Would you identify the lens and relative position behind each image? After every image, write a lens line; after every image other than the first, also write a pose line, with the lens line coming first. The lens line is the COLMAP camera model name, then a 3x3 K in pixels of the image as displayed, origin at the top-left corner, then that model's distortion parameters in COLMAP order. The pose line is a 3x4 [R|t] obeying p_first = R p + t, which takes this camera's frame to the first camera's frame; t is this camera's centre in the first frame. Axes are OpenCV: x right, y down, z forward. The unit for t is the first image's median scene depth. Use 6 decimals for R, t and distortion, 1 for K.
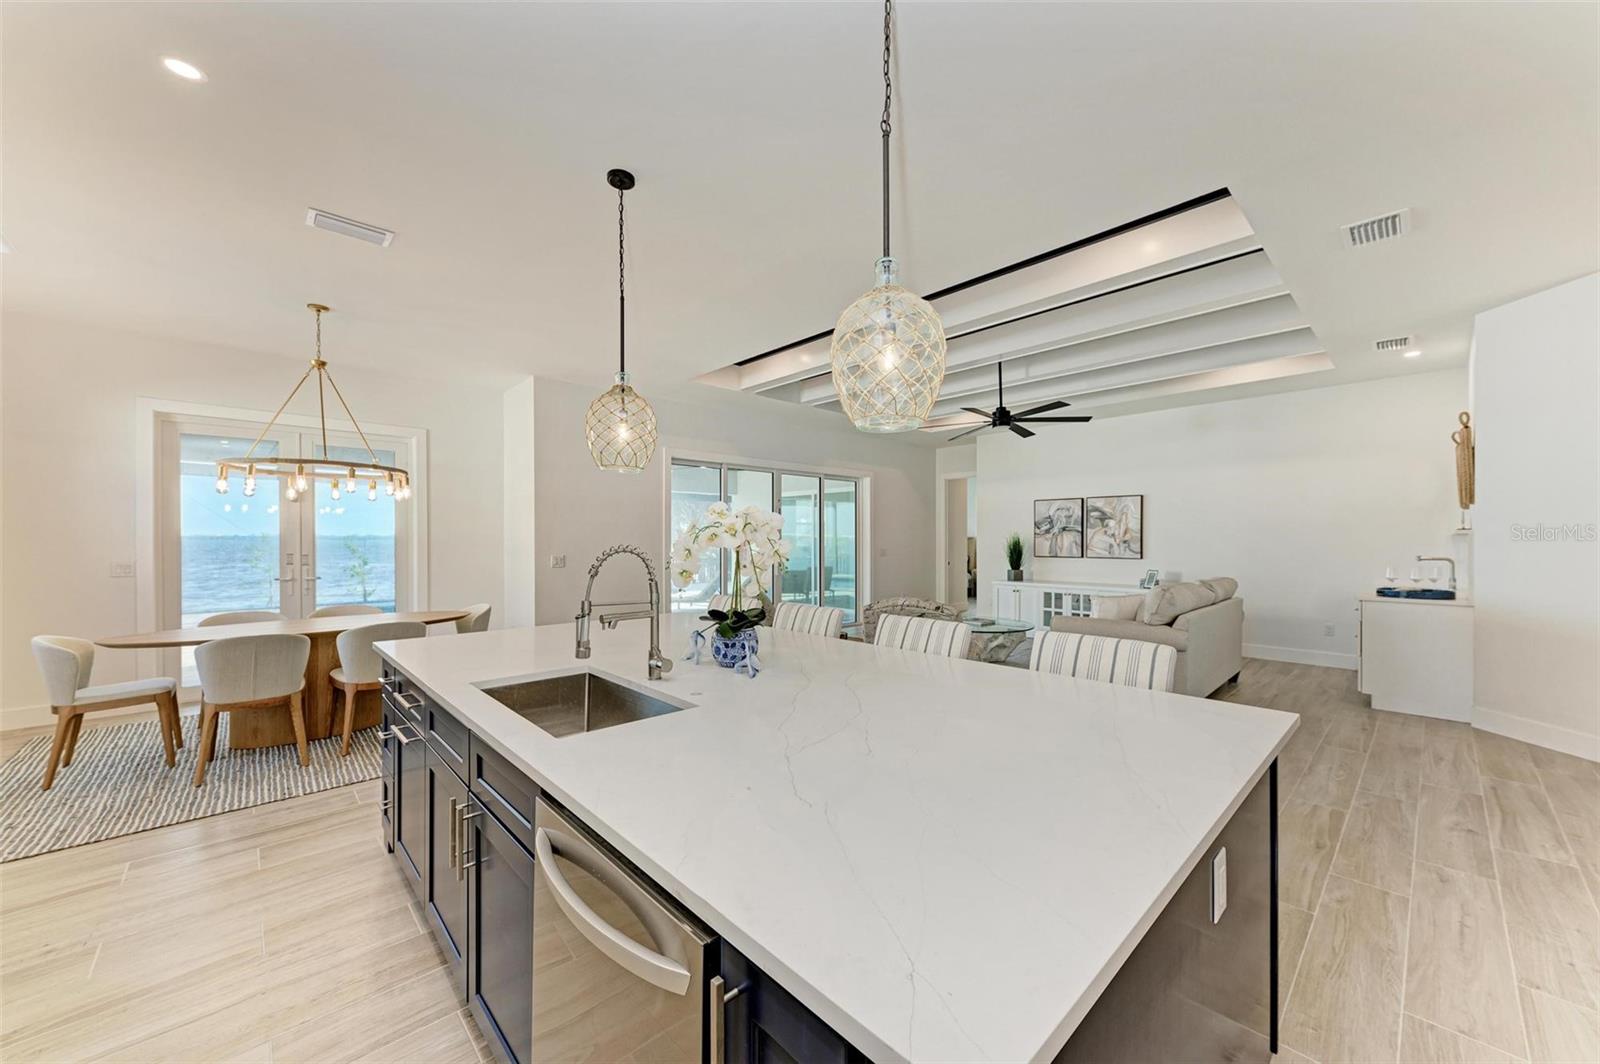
lens RADIAL K [[592.7, 0, 800.0], [0, 592.7, 536.8], [0, 0, 1]] dist [0.001771, -0.000047]
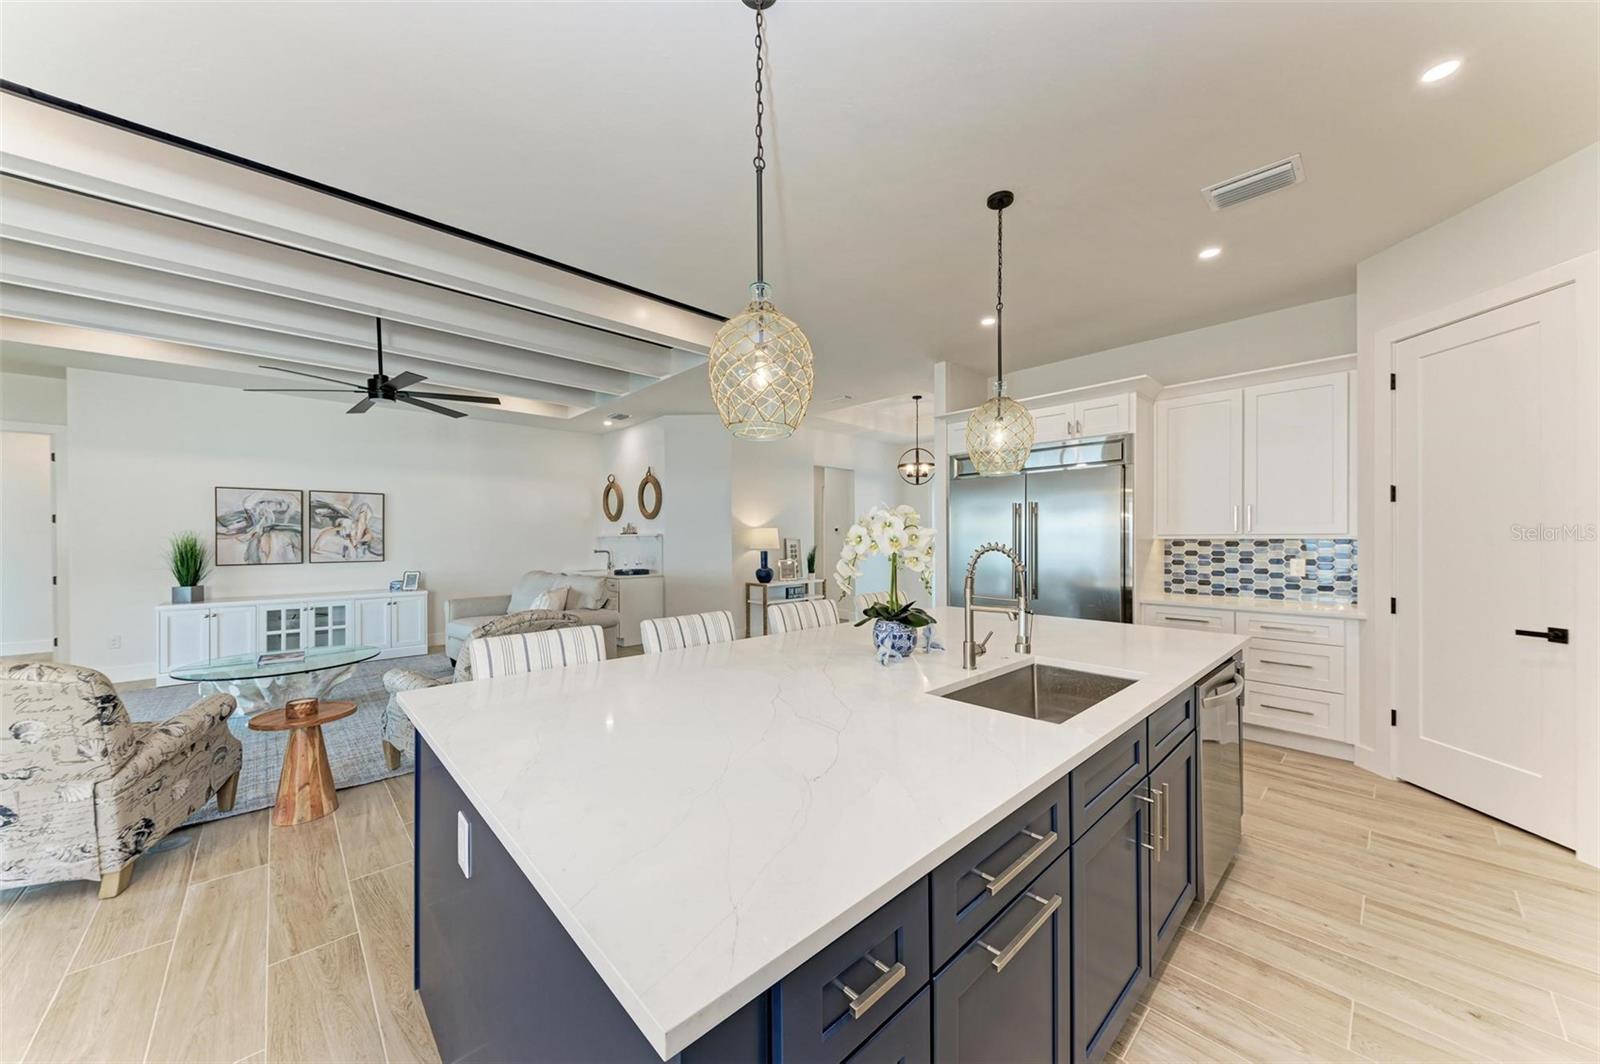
lens RADIAL K [[558.0, 0, 802.9], [0, 558.0, 539.6], [0, 0, 1]] dist [0.007372, -0.004128]
pose [[-0.000920, -0.002520, 0.999996, -0.305105], [0.000793, 0.999997, 0.002521, 0.001012], [-0.999999, 0.000795, -0.000918, 0.318382]]
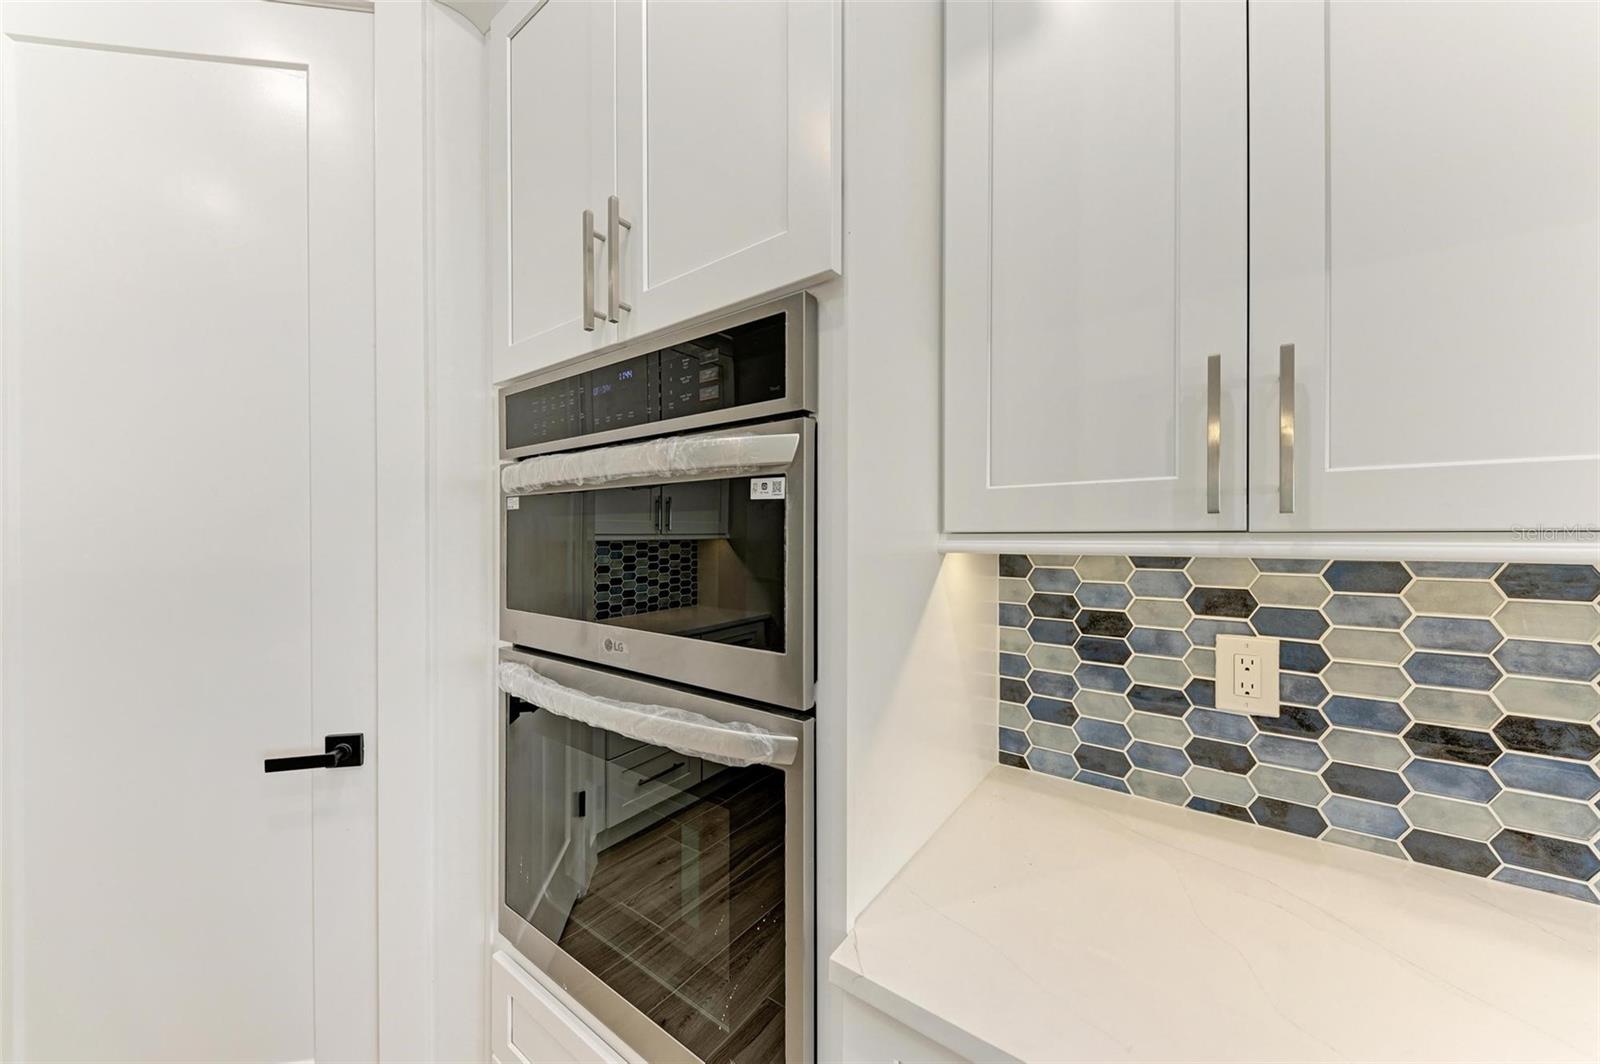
lens RADIAL K [[558.0, 0, 796.2], [0, 558.0, 535.8], [0, 0, 1]] dist [0.007372, -0.004128]
pose [[-0.981713, -0.002982, -0.190343, -0.088198], [-0.002658, 0.999995, -0.001956, -0.000710], [0.190348, -0.001415, -0.981716, 0.069645]]
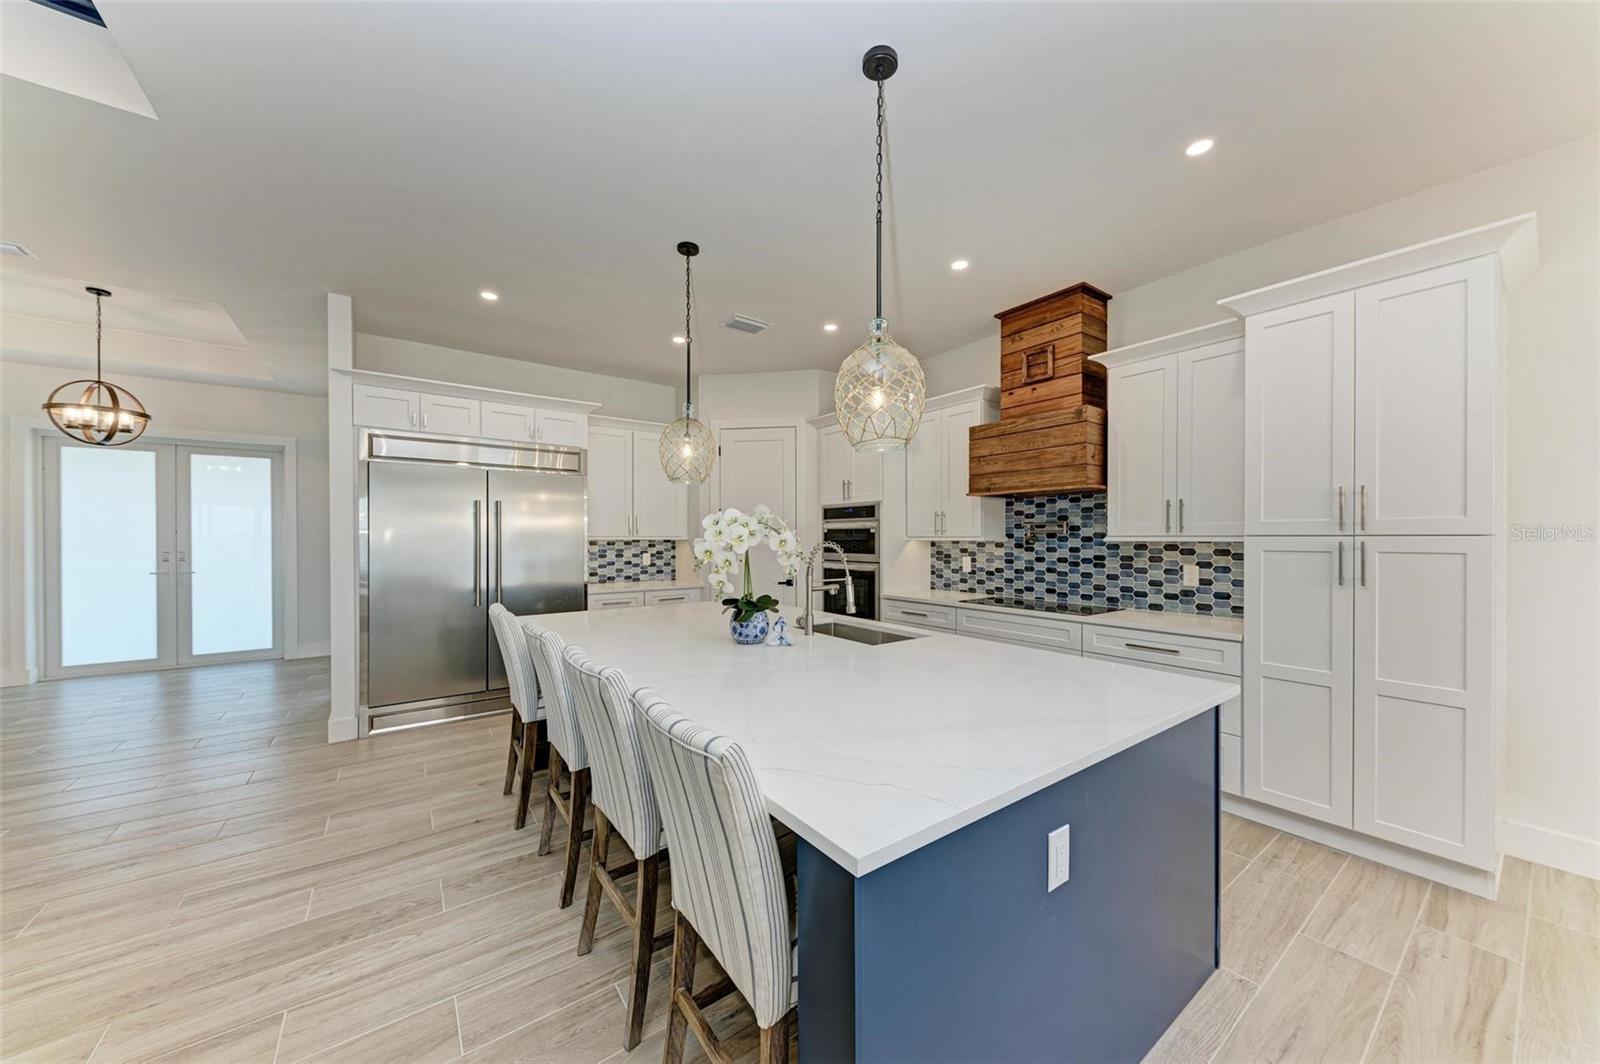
lens RADIAL K [[558.0, 0, 787.6], [0, 558.0, 542.4], [0, 0, 1]] dist [0.007372, -0.004128]
pose [[-0.991323, -0.002745, 0.131421, -0.089750], [-0.001786, 0.999971, 0.007422, -0.000203], [-0.131438, 0.007122, -0.991299, 0.578000]]
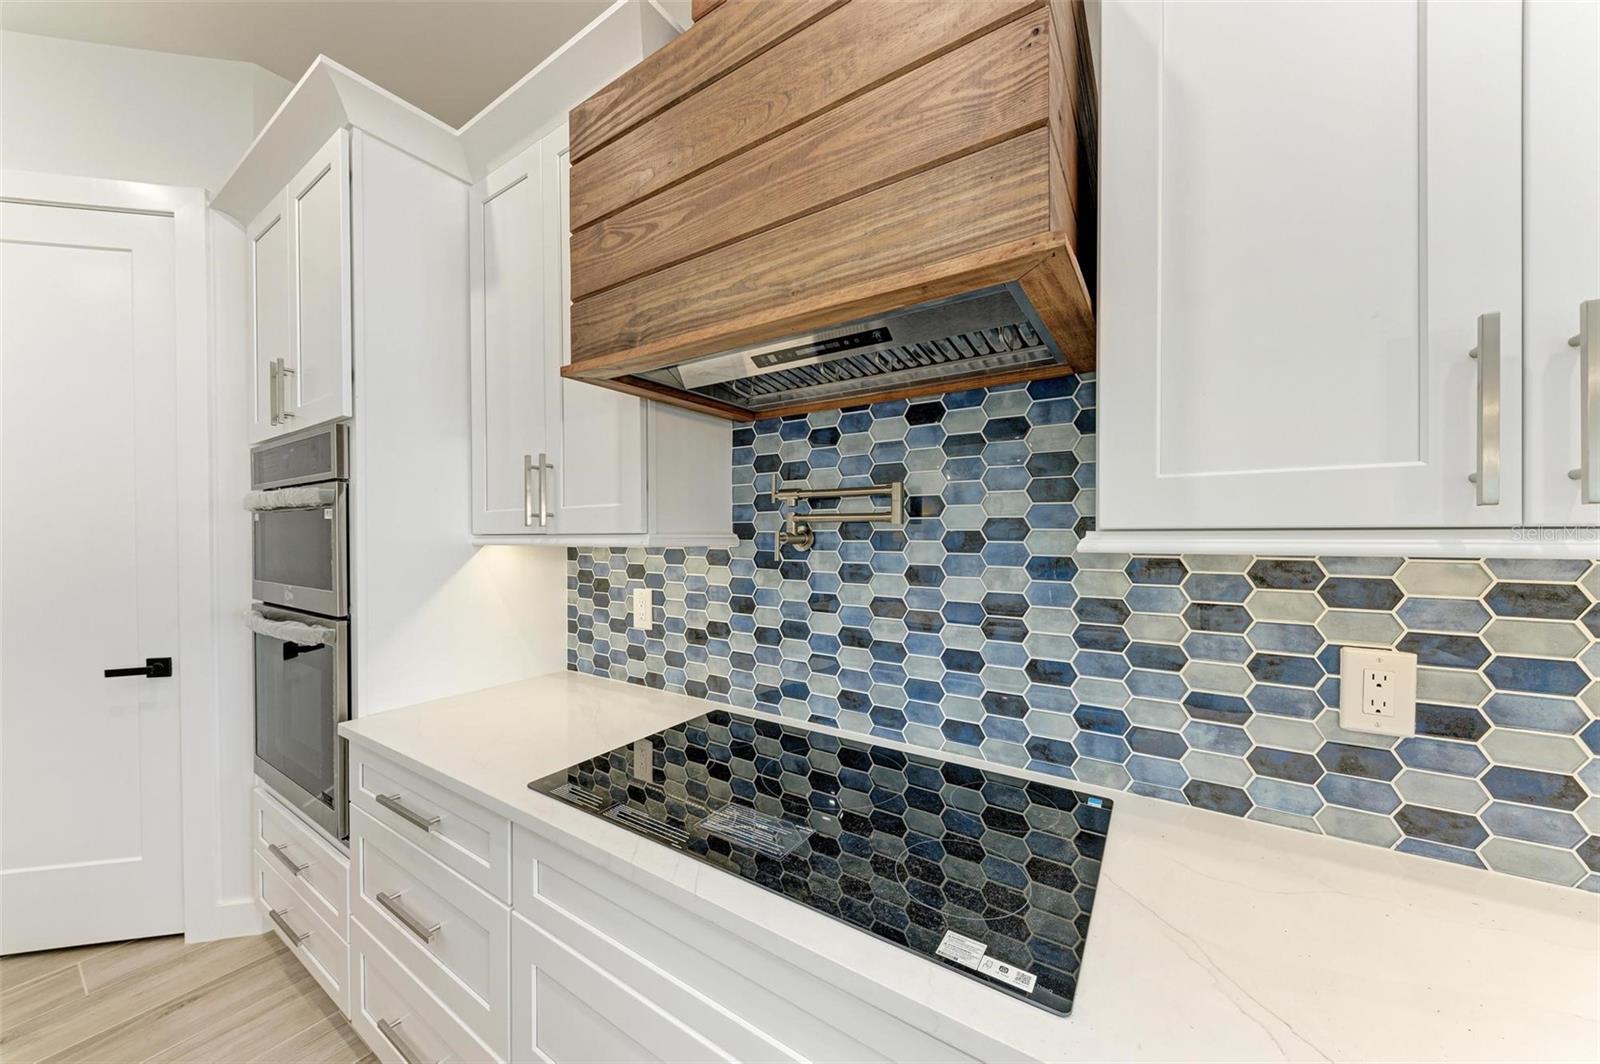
lens RADIAL K [[558.0, 0, 803.7], [0, 558.0, 541.1], [0, 0, 1]] dist [0.007372, -0.004128]
pose [[-0.969798, -0.000221, -0.243909, -0.206099], [-0.001793, 0.999979, 0.006223, -0.000710], [0.243903, 0.006472, -0.969778, 0.198939]]
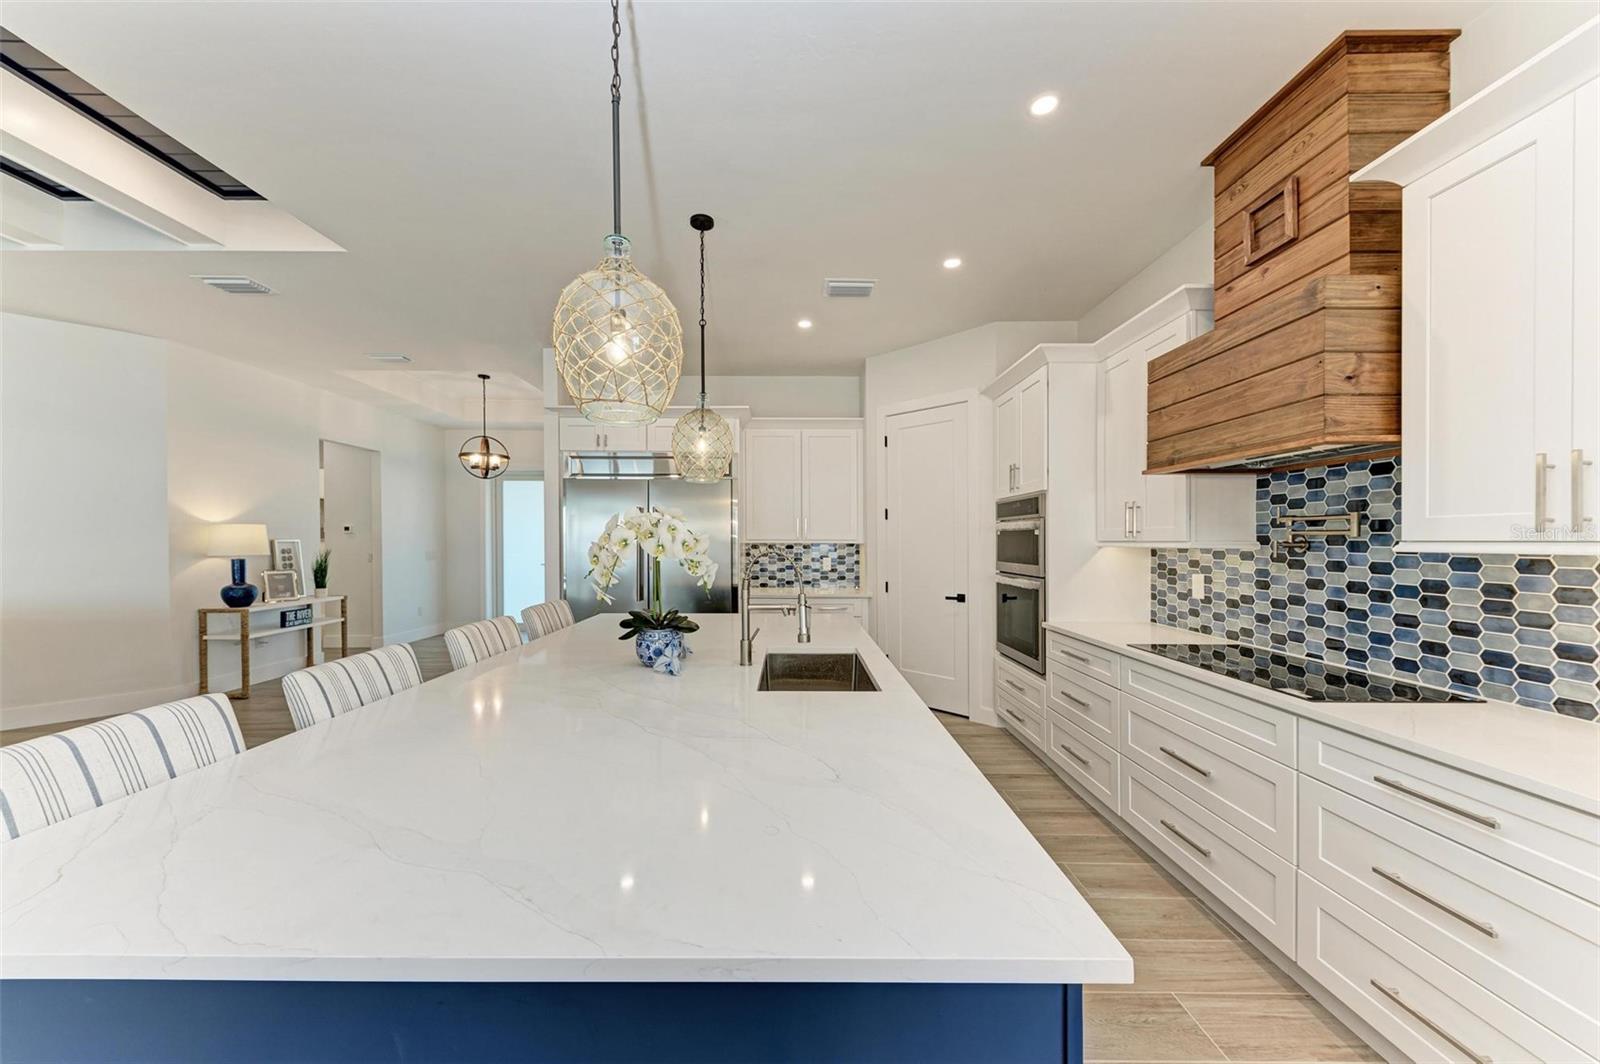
lens RADIAL K [[558.0, 0, 793.2], [0, 558.0, 543.0], [0, 0, 1]] dist [0.007372, -0.004128]
pose [[-0.731419, -0.006753, 0.681895, -0.253129], [-0.005038, 0.999977, 0.004498, -0.001366], [-0.681910, -0.000146, -0.731436, 0.416636]]
